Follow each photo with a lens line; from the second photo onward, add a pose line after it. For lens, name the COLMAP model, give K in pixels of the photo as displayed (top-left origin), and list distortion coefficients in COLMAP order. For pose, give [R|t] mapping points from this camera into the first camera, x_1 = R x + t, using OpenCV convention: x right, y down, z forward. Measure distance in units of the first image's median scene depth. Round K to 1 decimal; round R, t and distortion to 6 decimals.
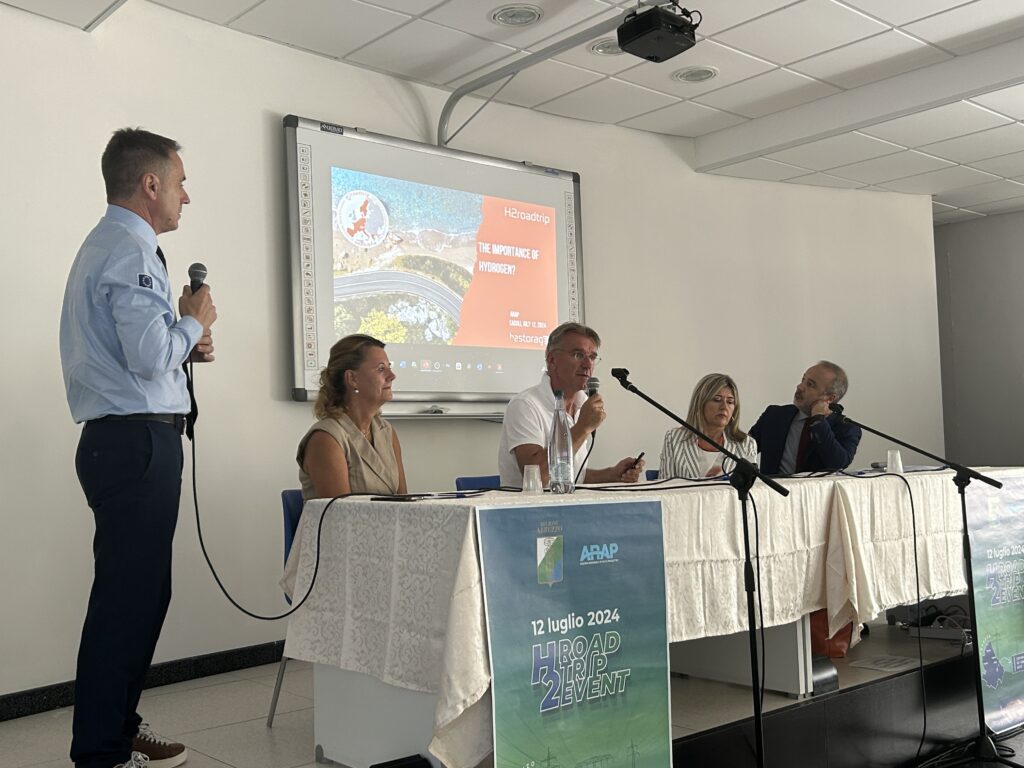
lens RADIAL K [[1075.0, 0, 512.0], [0, 1075.0, 384.0], [0, 0, 1]] dist [0.001058, 0.002603]
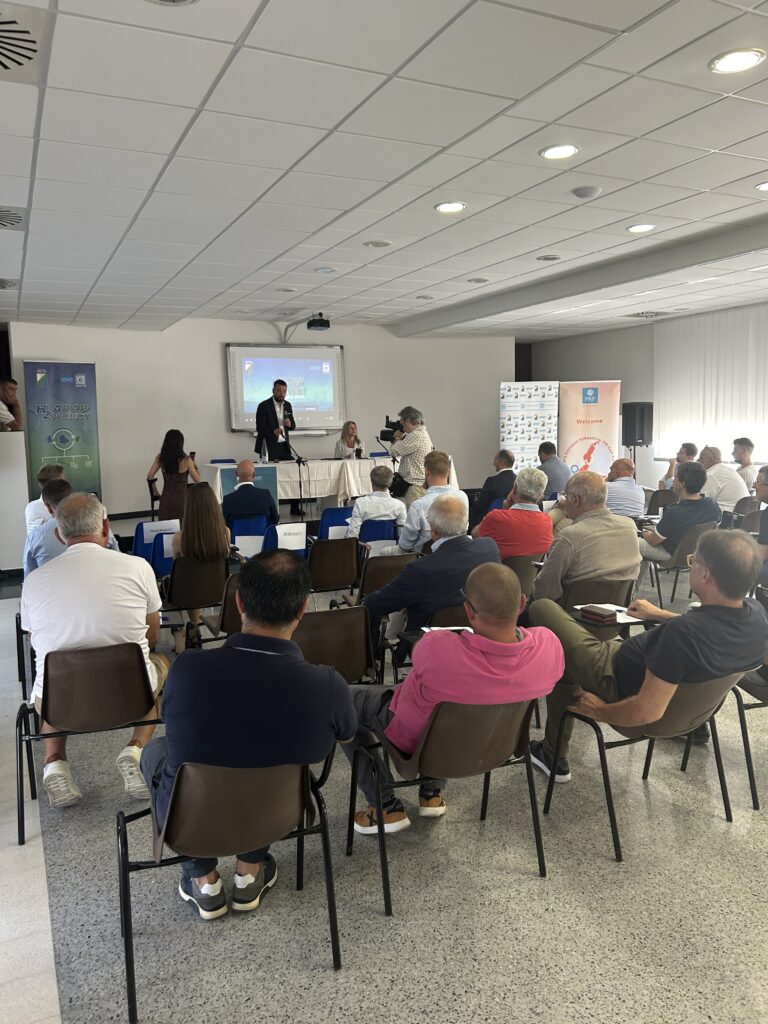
lens RADIAL K [[764.3, 0, 384.0], [0, 764.3, 512.0], [0, 0, 1]] dist [0.001109, -0.000555]
pose [[0.966349, 0.033550, -0.255037, 0.847025], [0.013514, 0.983467, 0.180582, -0.158273], [0.256880, -0.177952, 0.949919, -1.142699]]
